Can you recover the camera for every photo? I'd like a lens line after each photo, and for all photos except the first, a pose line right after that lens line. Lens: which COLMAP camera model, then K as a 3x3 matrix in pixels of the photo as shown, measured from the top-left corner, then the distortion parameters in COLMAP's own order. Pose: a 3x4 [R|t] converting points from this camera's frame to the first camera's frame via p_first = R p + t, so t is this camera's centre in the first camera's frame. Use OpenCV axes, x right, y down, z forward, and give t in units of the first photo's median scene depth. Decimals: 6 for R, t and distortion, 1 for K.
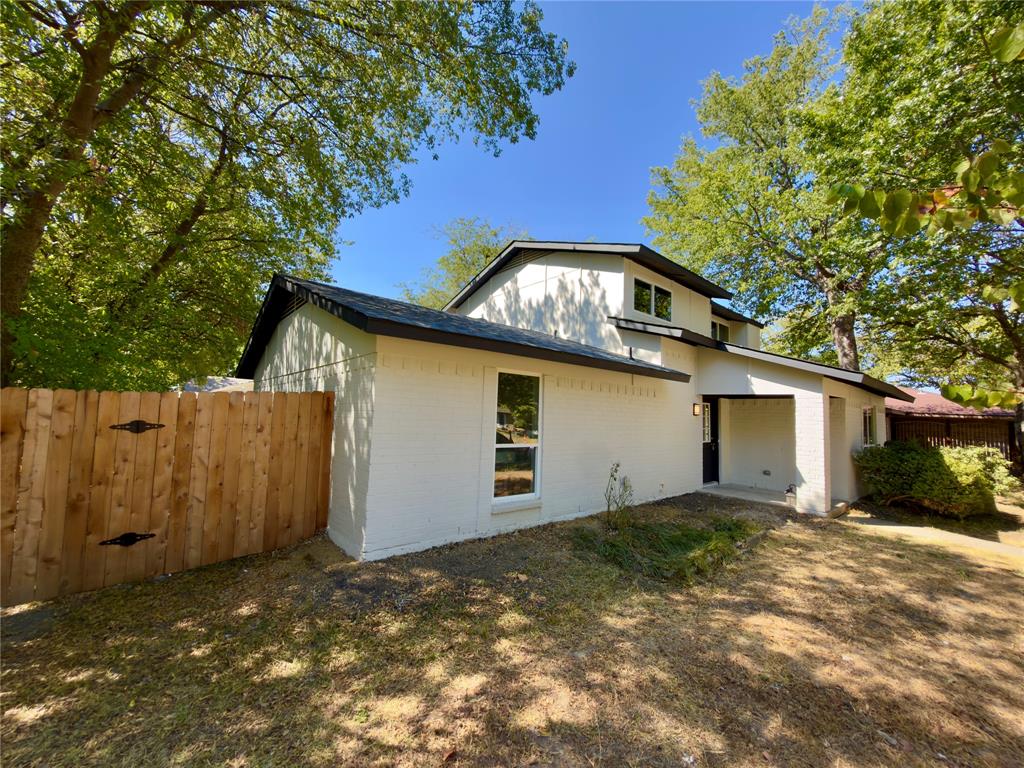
lens RADIAL K [[410.3, 0, 511.0], [0, 410.3, 389.0], [0, 0, 1]] dist [-0.000961, 0.000120]
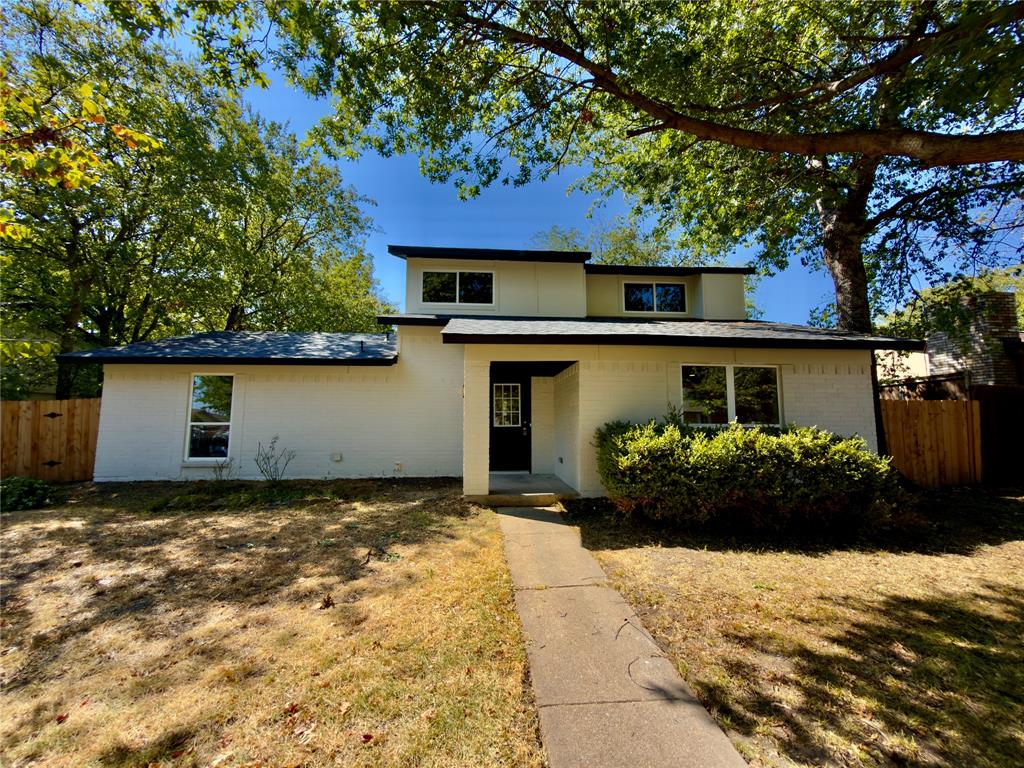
lens RADIAL K [[410.3, 0, 511.9], [0, 410.3, 382.0], [0, 0, 1]] dist [-0.000961, 0.000120]
pose [[0.812148, -0.084024, -0.577369, 1.895926], [0.066021, 0.996455, -0.052147, 0.146848], [0.579704, 0.004232, 0.814816, 0.453957]]
